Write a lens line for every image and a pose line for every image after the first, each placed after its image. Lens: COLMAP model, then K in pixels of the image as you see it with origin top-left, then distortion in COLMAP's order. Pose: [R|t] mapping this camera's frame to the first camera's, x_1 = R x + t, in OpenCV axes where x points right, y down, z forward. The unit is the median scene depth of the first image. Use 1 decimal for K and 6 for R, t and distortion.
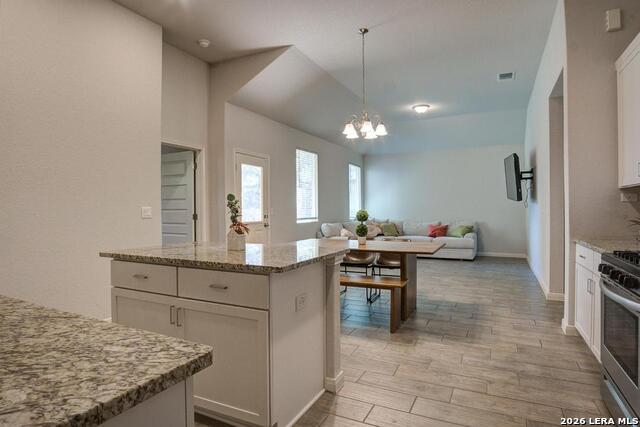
lens RADIAL K [[356.7, 0, 320.0], [0, 356.7, 209.4], [0, 0, 1]] dist [-0.039054, -0.000083]
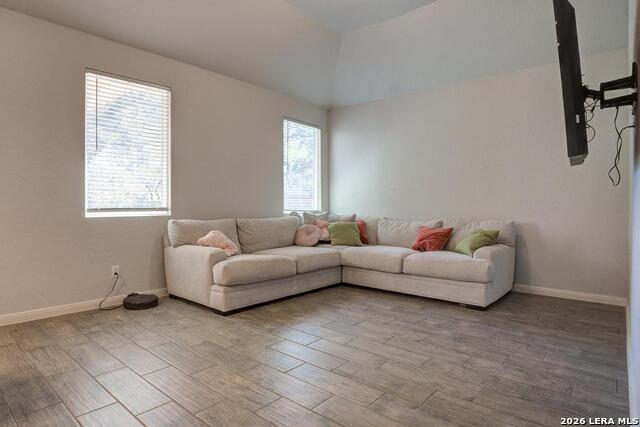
lens RADIAL K [[356.7, 0, 320.0], [0, 356.7, 209.4], [0, 0, 1]] dist [-0.039054, -0.000083]
pose [[0.970931, 0.012880, -0.239013, 0.304736], [-0.010265, 0.999873, 0.012183, 0.013825], [0.239140, -0.009375, 0.970940, 0.475001]]
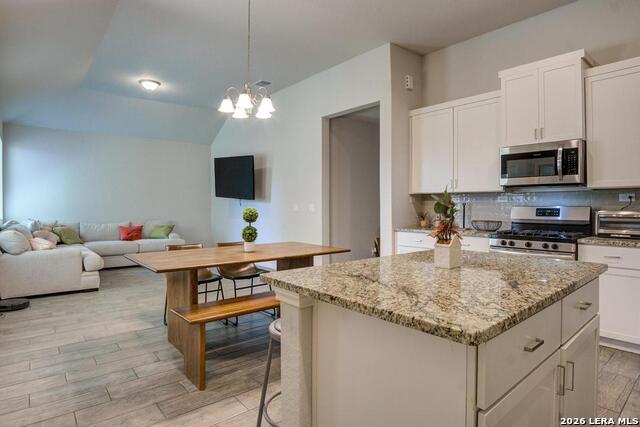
lens RADIAL K [[356.7, 0, 320.0], [0, 356.7, 209.4], [0, 0, 1]] dist [-0.039054, -0.000083]
pose [[0.387505, -0.001994, 0.921865, -0.270416], [-0.002620, 0.999991, 0.003264, 0.001301], [-0.921864, -0.003680, 0.387496, 0.276614]]
